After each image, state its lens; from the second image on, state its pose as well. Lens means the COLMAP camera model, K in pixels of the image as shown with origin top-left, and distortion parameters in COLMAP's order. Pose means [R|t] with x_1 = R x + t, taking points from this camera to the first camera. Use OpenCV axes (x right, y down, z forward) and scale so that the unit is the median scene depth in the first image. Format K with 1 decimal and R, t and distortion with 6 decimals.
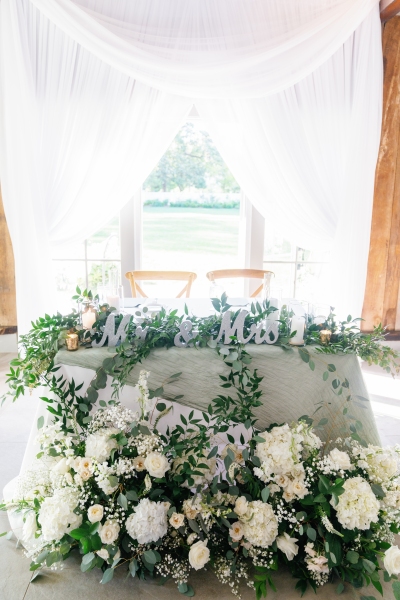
lens RADIAL K [[419.2, 0, 200.8], [0, 419.2, 287.5], [0, 0, 1]] dist [-0.034837, -0.000297]
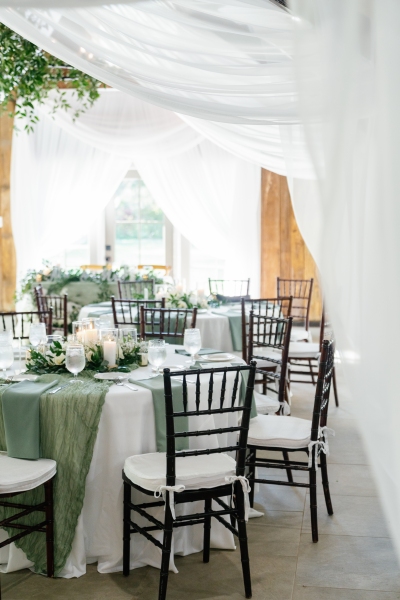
lens RADIAL K [[899.6, 0, 200.0], [0, 899.6, 300.0], [0, 0, 1]] dist [0.049421, 0.063888]
pose [[0.976677, 0.000991, -0.214712, 1.651699], [-0.029372, 0.991206, -0.129030, 0.858976], [0.212696, 0.132327, 0.968117, -3.680307]]
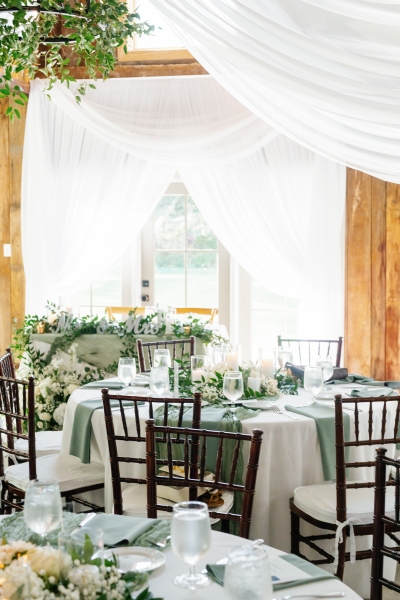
lens RADIAL K [[877.9, 0, 225.0], [0, 877.9, 301.9], [0, 0, 1]] dist [-0.019078, -0.057362]
pose [[0.966395, -0.000290, -0.257063, 1.317004], [-0.040513, 0.987331, -0.153414, 0.523370], [0.253851, 0.158673, 0.954140, -2.216754]]
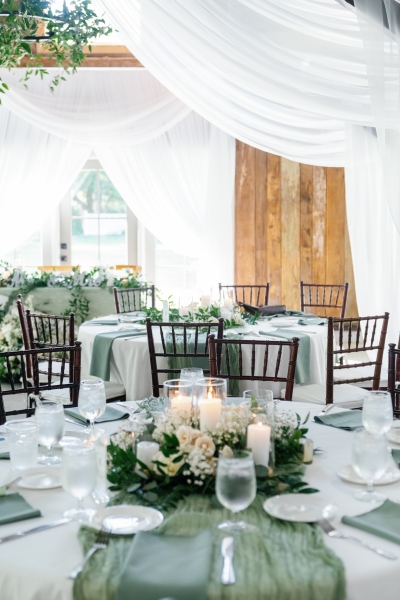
lens RADIAL K [[782.6, 0, 200.0], [0, 782.6, 300.0], [0, 0, 1]] dist [0.031378, -0.015284]
pose [[0.996932, -0.010706, -0.077542, 0.938062], [0.001691, 0.993317, -0.115404, 0.624430], [0.078259, 0.114919, 0.990287, -2.607858]]
